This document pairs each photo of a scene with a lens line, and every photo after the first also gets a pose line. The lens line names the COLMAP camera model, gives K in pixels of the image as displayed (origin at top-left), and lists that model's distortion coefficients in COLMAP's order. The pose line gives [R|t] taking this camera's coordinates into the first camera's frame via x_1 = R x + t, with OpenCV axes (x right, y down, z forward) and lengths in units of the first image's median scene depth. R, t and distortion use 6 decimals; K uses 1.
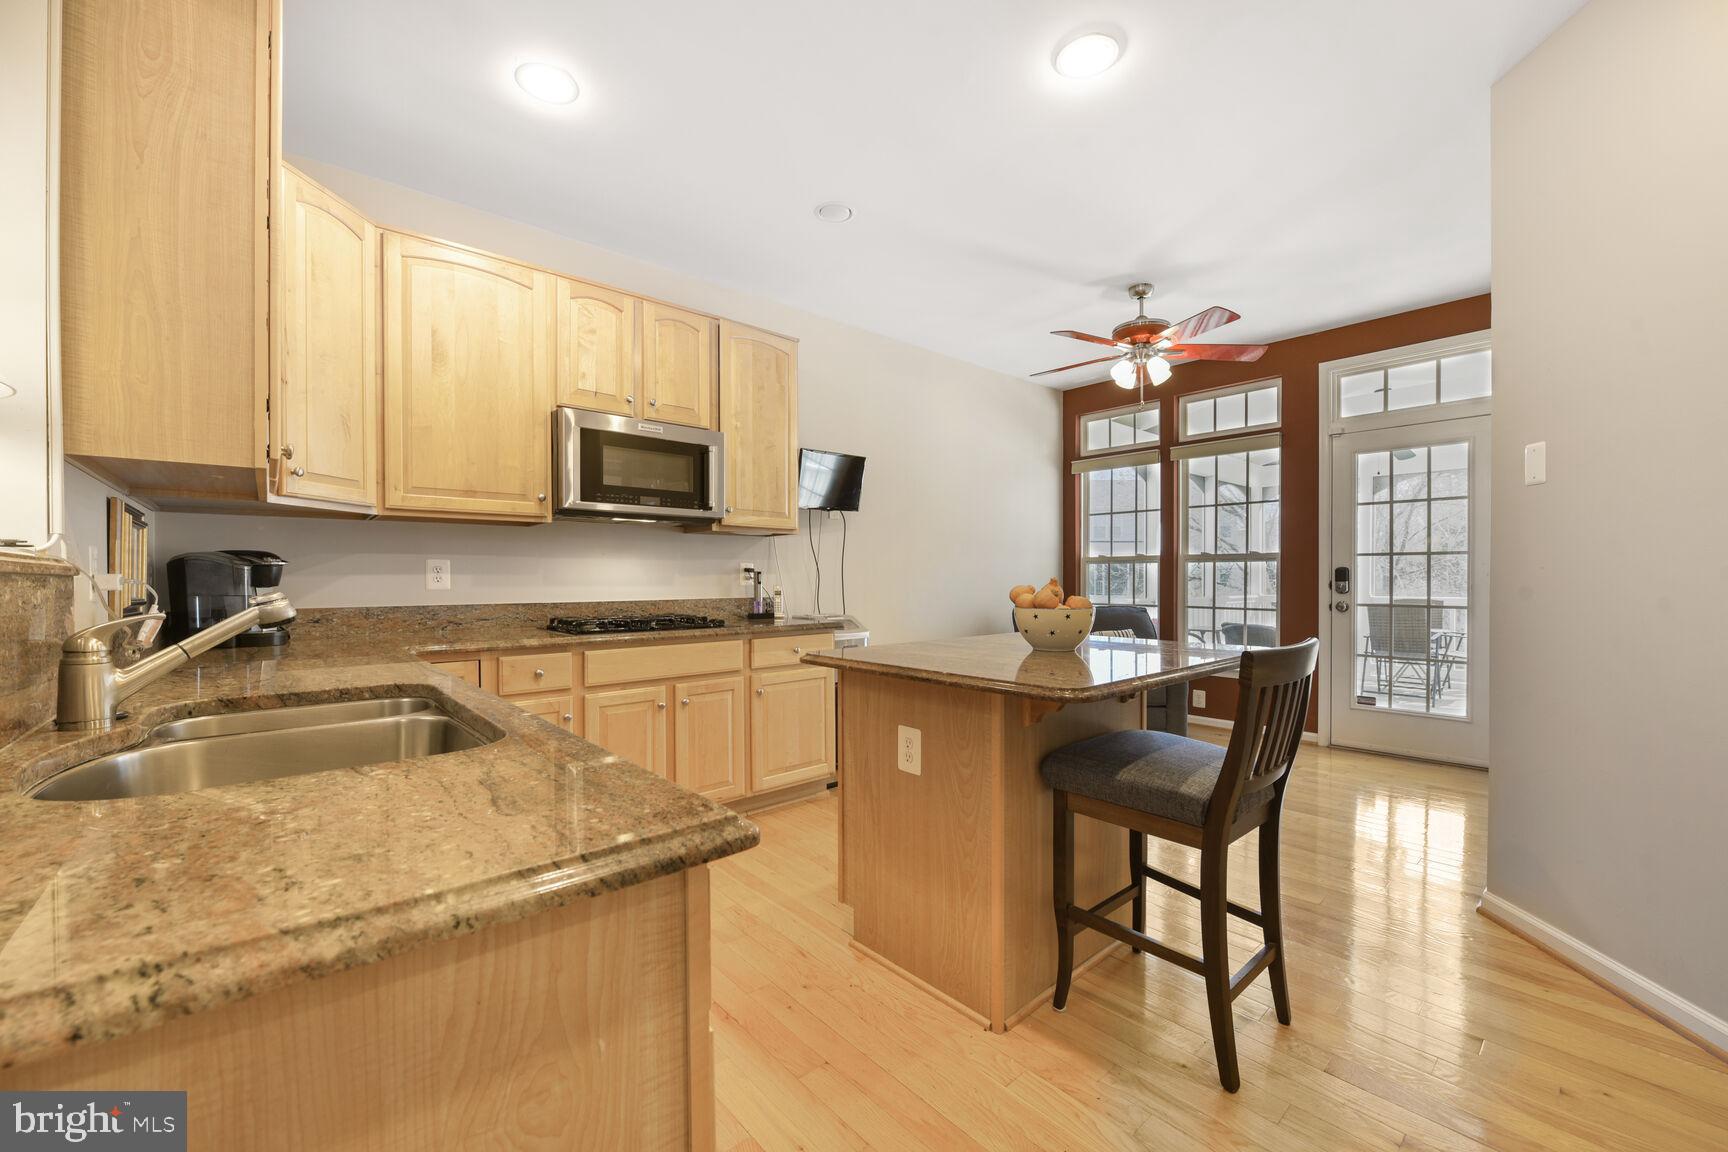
lens RADIAL K [[692.0, 0, 864.0], [0, 692.0, 576.0], [0, 0, 1]] dist [-0.012481, -0.000184]
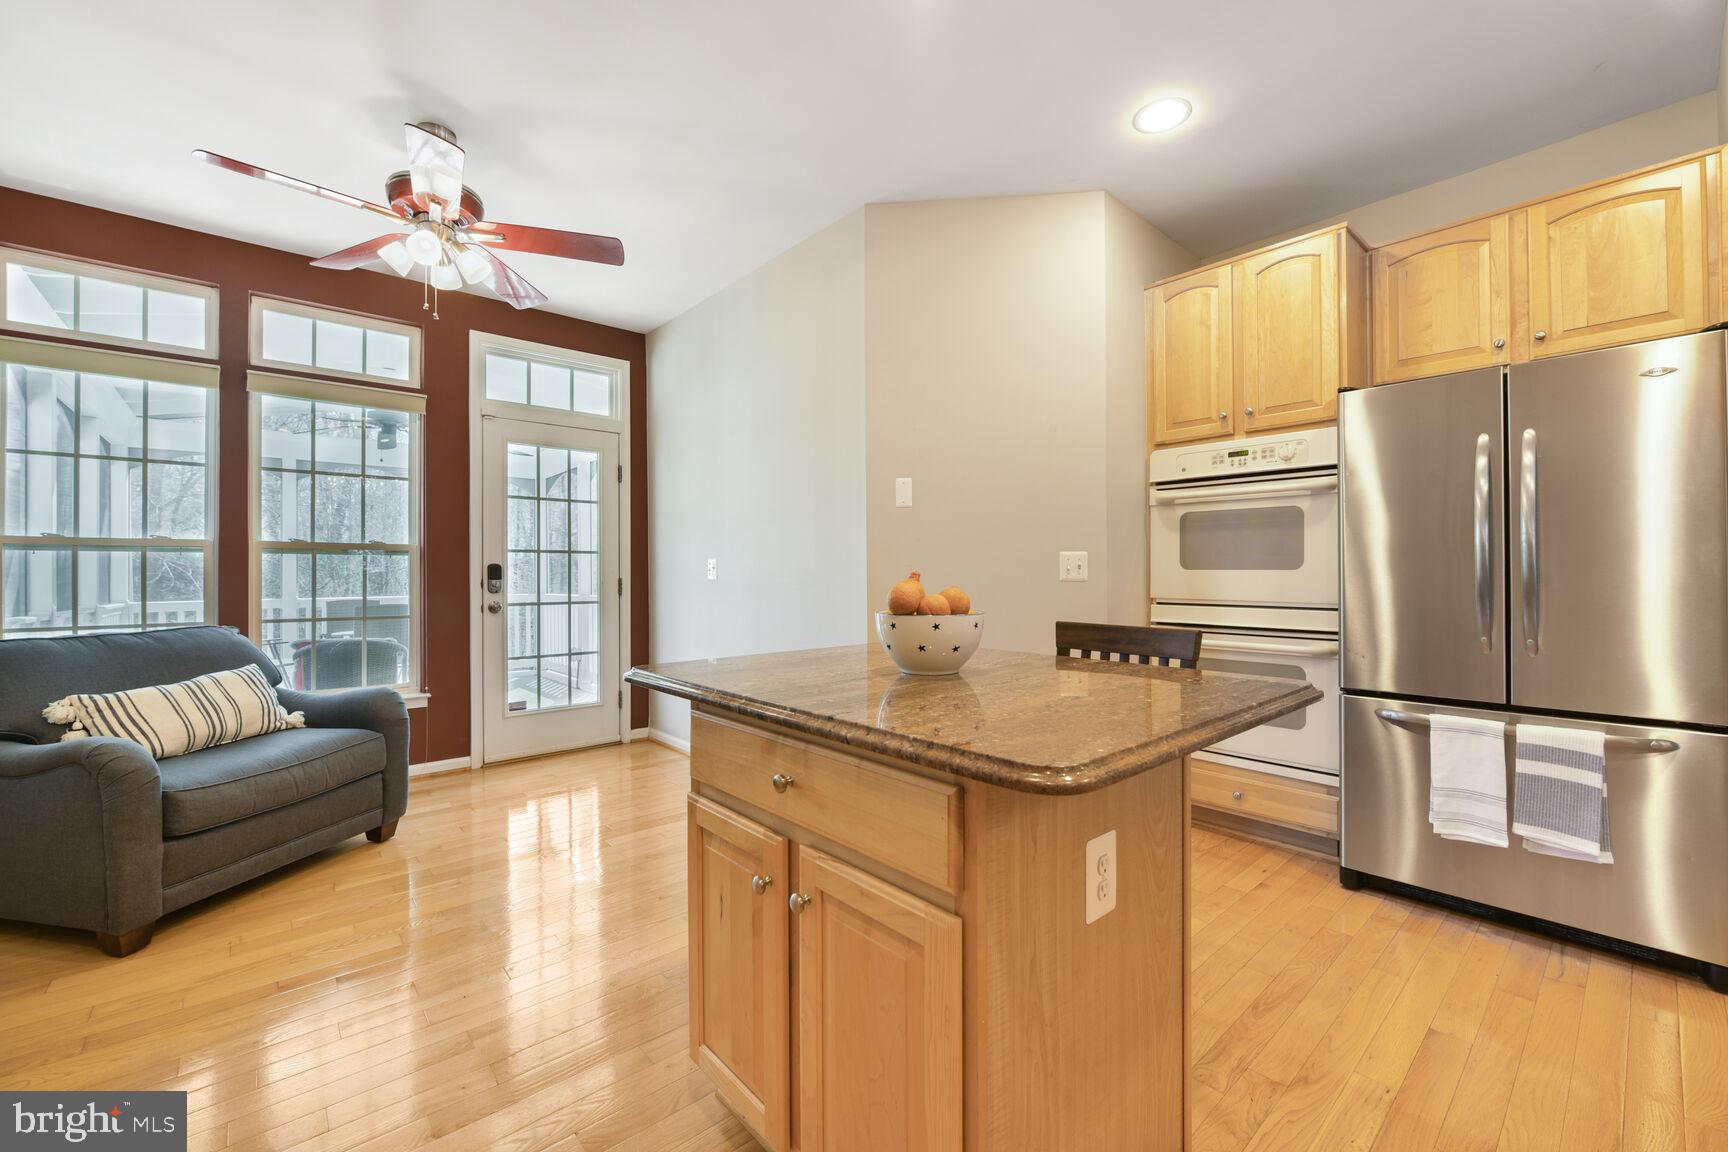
lens RADIAL K [[700.1, 0, 864.0], [0, 700.1, 576.0], [0, 0, 1]] dist [-0.000358, -0.000063]
pose [[0.022683, -0.004207, 0.999734, -0.215113], [0.002276, 0.999989, 0.004157, 0.000250], [-0.999740, 0.002181, 0.022692, 0.493706]]
